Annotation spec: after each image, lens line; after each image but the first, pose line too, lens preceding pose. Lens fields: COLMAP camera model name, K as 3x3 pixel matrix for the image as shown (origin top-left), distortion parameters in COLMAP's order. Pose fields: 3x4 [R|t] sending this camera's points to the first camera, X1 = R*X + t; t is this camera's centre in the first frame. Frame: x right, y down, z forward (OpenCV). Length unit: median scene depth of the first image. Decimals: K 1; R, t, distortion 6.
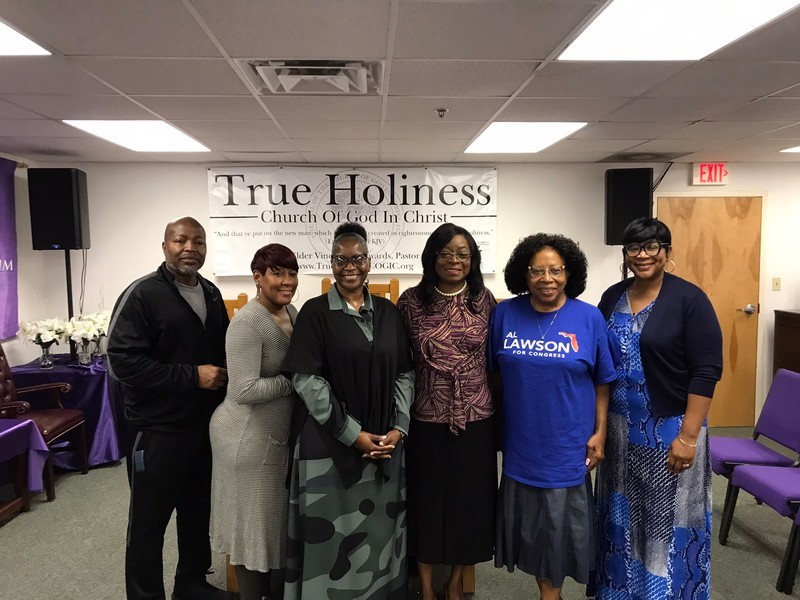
lens RADIAL K [[621.6, 0, 389.6], [0, 621.6, 310.5], [0, 0, 1]] dist [0.014199, -0.034349]
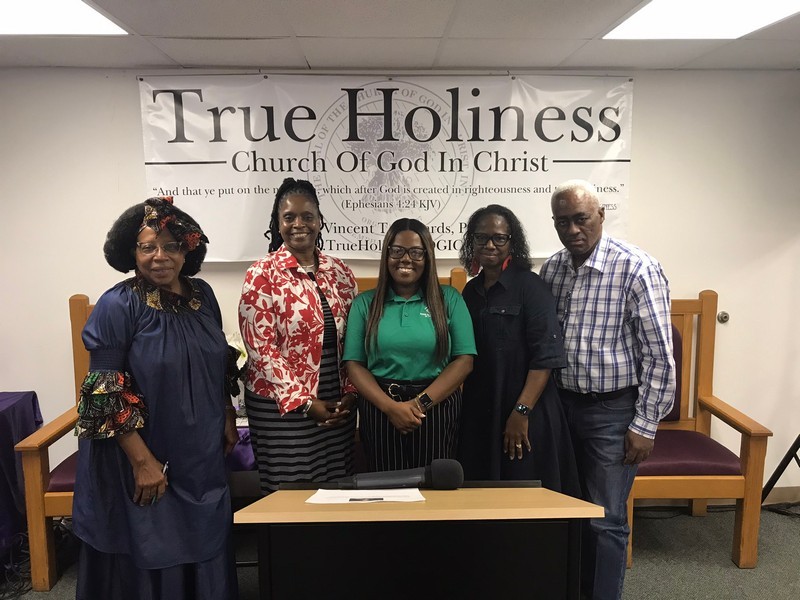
lens RADIAL K [[621.6, 0, 393.1], [0, 621.6, 310.9], [0, 0, 1]] dist [0.014199, -0.034349]
pose [[0.999989, -0.000824, -0.004648, -0.051296], [0.001090, 0.998345, 0.057490, -0.043495], [0.004593, -0.057494, 0.998335, 0.402308]]
